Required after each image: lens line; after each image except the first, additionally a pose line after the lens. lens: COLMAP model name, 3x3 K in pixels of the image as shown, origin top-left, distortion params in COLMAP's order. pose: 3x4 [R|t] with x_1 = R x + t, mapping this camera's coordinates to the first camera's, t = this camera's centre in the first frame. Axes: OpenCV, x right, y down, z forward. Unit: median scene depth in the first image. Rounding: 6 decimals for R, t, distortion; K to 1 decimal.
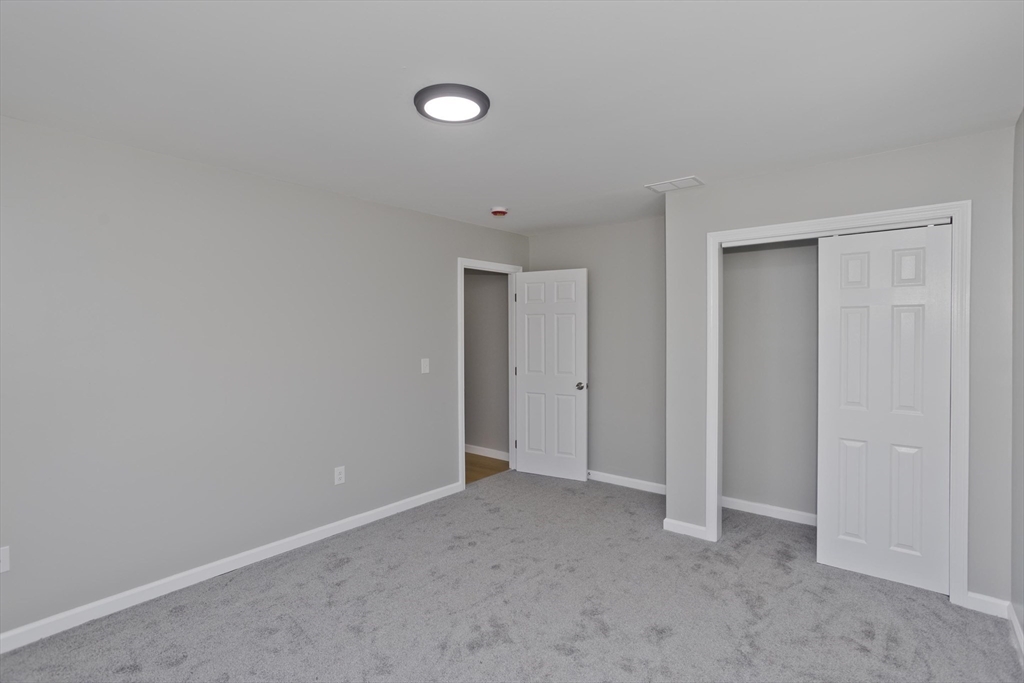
lens RADIAL K [[498.3, 0, 536.9], [0, 498.3, 332.7], [0, 0, 1]] dist [-0.018764, 0.003654]
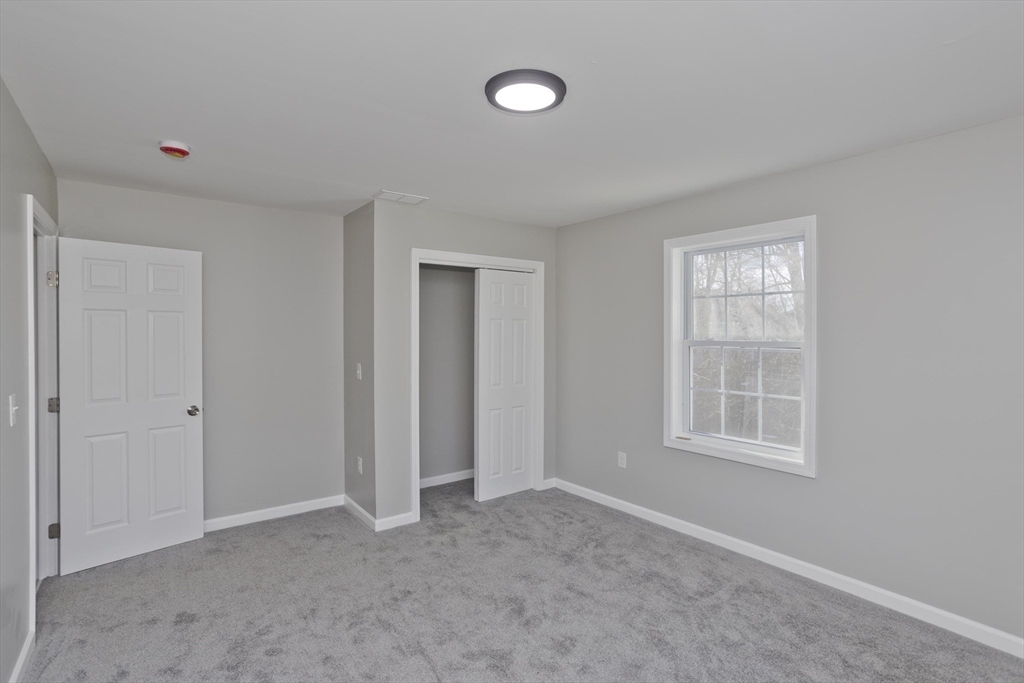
lens RADIAL K [[498.3, 0, 511.4], [0, 498.3, 335.0], [0, 0, 1]] dist [-0.018764, 0.003654]
pose [[0.245729, -0.005021, 0.969325, -0.721720], [0.000940, 0.999987, 0.004942, -0.011540], [-0.969338, -0.000303, 0.245731, 0.532939]]
